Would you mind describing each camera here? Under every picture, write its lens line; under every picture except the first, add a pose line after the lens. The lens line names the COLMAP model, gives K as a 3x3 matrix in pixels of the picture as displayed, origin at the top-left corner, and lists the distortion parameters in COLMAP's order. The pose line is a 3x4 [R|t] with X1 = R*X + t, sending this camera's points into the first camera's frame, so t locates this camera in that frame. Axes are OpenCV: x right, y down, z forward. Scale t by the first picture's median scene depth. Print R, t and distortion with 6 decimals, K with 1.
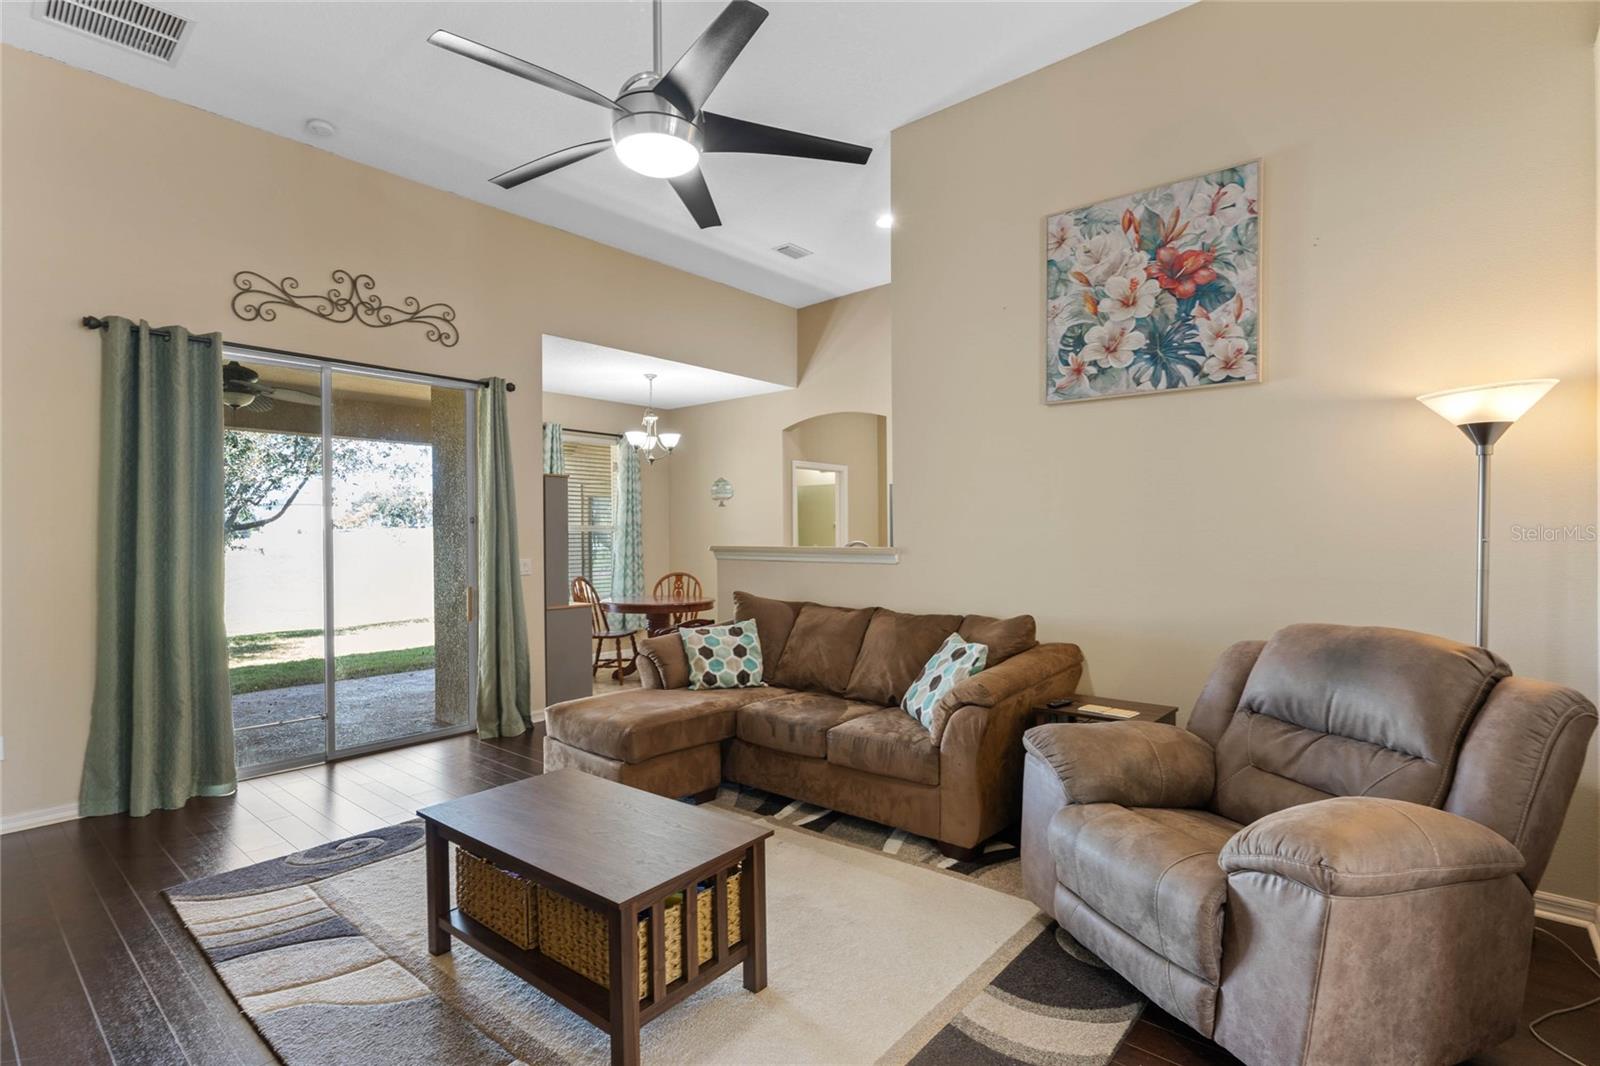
lens RADIAL K [[808.2, 0, 798.6], [0, 808.2, 534.1], [0, 0, 1]] dist [-0.001104, -0.000558]
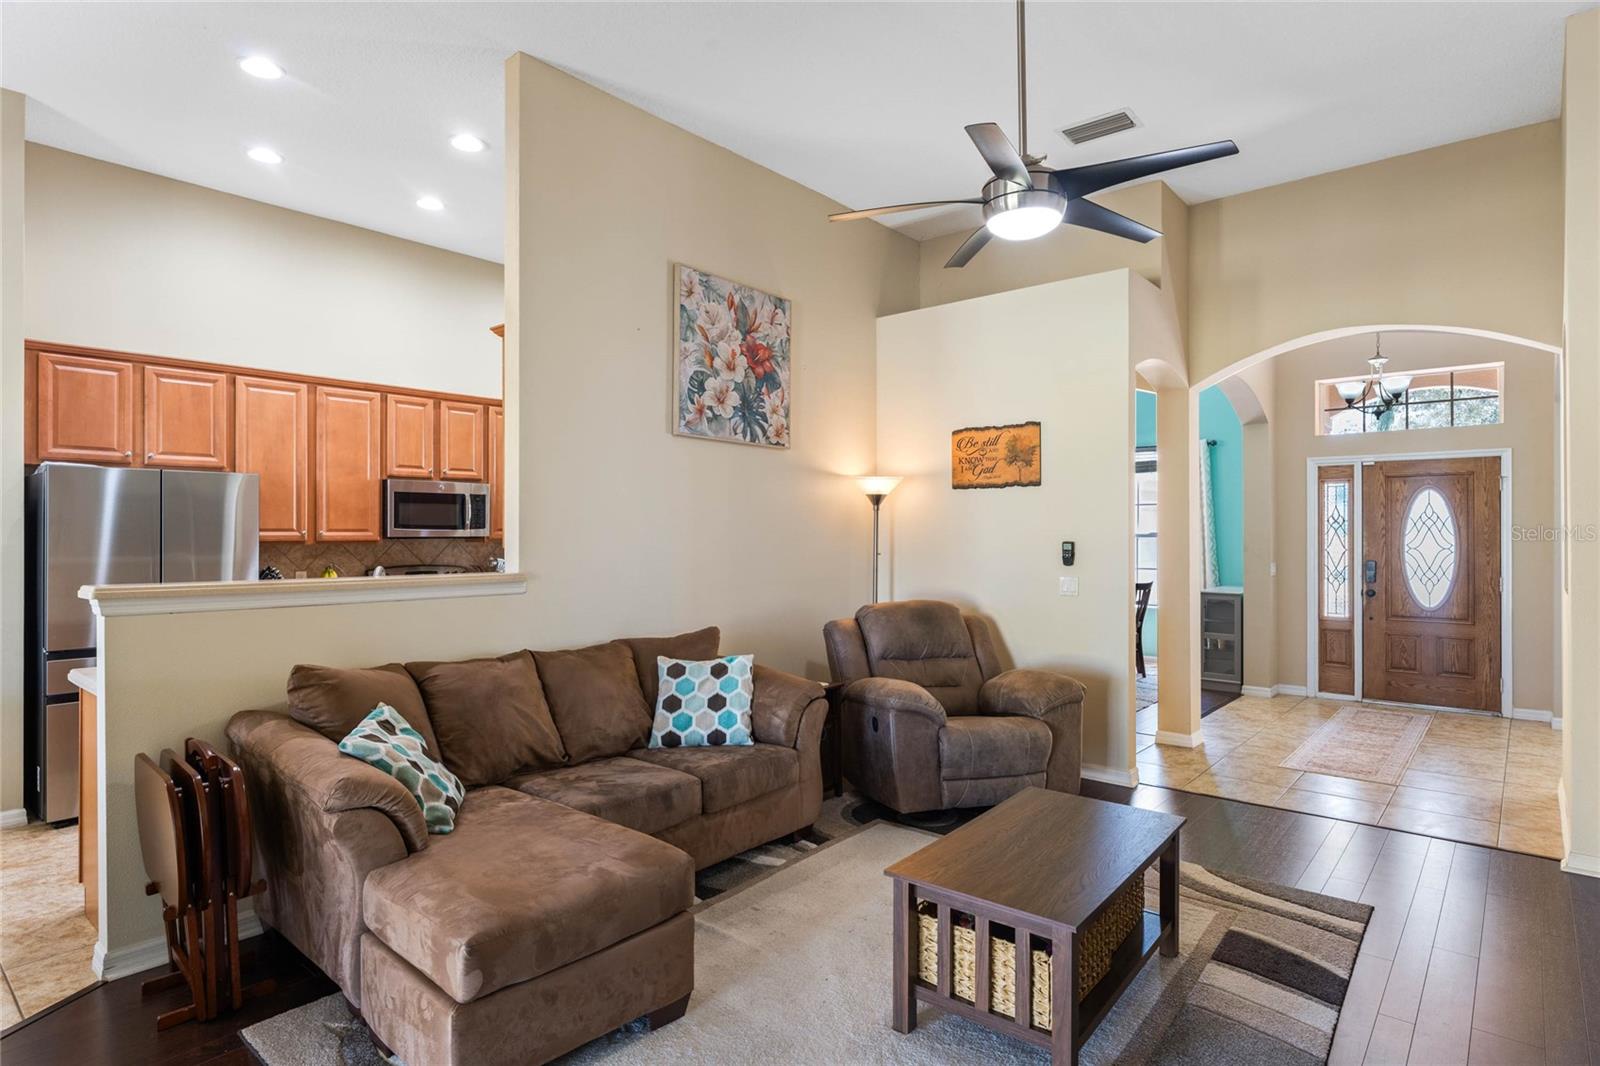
lens RADIAL K [[830.6, 0, 798.0], [0, 830.6, 531.4], [0, 0, 1]] dist [0.003209, 0.000730]
pose [[-0.024725, 0.001943, 0.999692, -0.893116], [-0.004181, 0.999989, -0.002047, -0.029908], [-0.999686, -0.004230, -0.024716, 0.937942]]
